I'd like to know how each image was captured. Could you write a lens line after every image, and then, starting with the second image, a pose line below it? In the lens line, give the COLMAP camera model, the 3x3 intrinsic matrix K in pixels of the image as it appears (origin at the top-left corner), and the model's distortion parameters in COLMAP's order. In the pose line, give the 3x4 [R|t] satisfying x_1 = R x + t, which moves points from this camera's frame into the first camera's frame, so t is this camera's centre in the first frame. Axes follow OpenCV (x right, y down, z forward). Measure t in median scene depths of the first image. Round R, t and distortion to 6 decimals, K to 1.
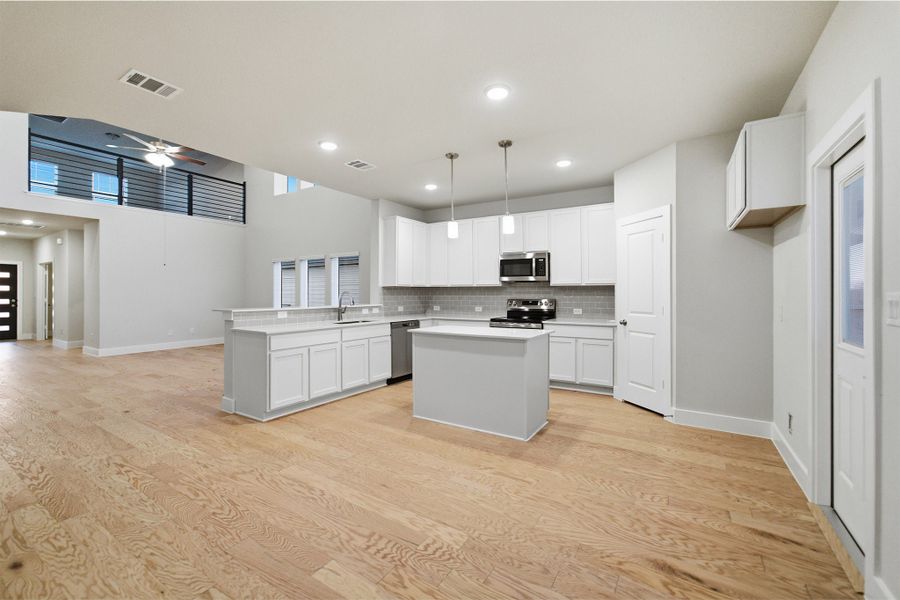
lens RADIAL K [[381.3, 0, 452.8], [0, 381.3, 297.1], [0, 0, 1]] dist [-0.015269, 0.003830]
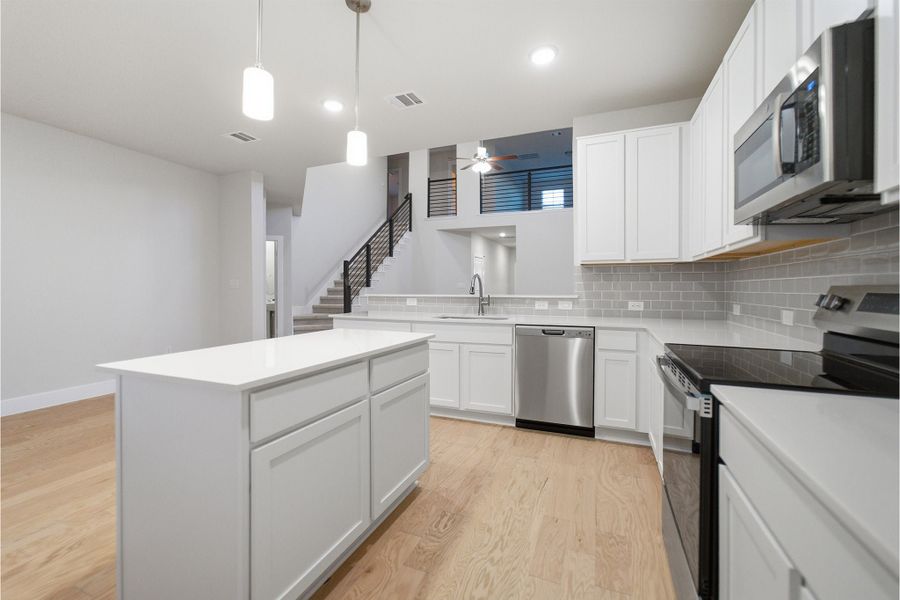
lens RADIAL K [[381.3, 0, 444.5], [0, 381.3, 290.8], [0, 0, 1]] dist [-0.015269, 0.003830]
pose [[0.159367, 0.010604, -0.987162, 0.389058], [-0.007644, 0.999926, 0.009507, 0.008419], [0.987190, 0.006031, 0.159436, 0.764049]]
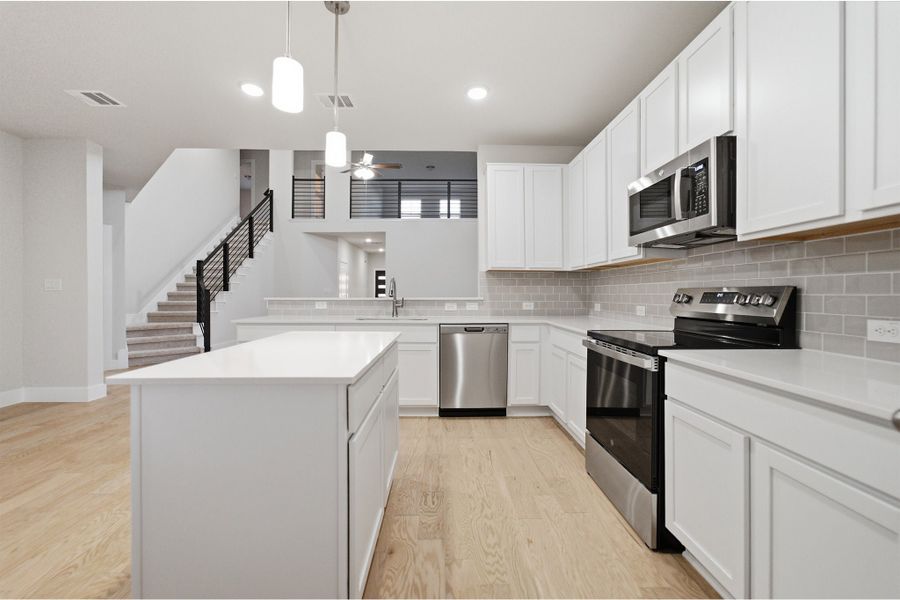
lens RADIAL K [[381.3, 0, 448.0], [0, 381.3, 295.2], [0, 0, 1]] dist [-0.015269, 0.003830]
pose [[0.554957, 0.005890, -0.831858, 0.377461], [-0.009525, 0.999954, 0.000726, 0.015705], [0.831824, 0.007520, 0.554988, 0.616703]]
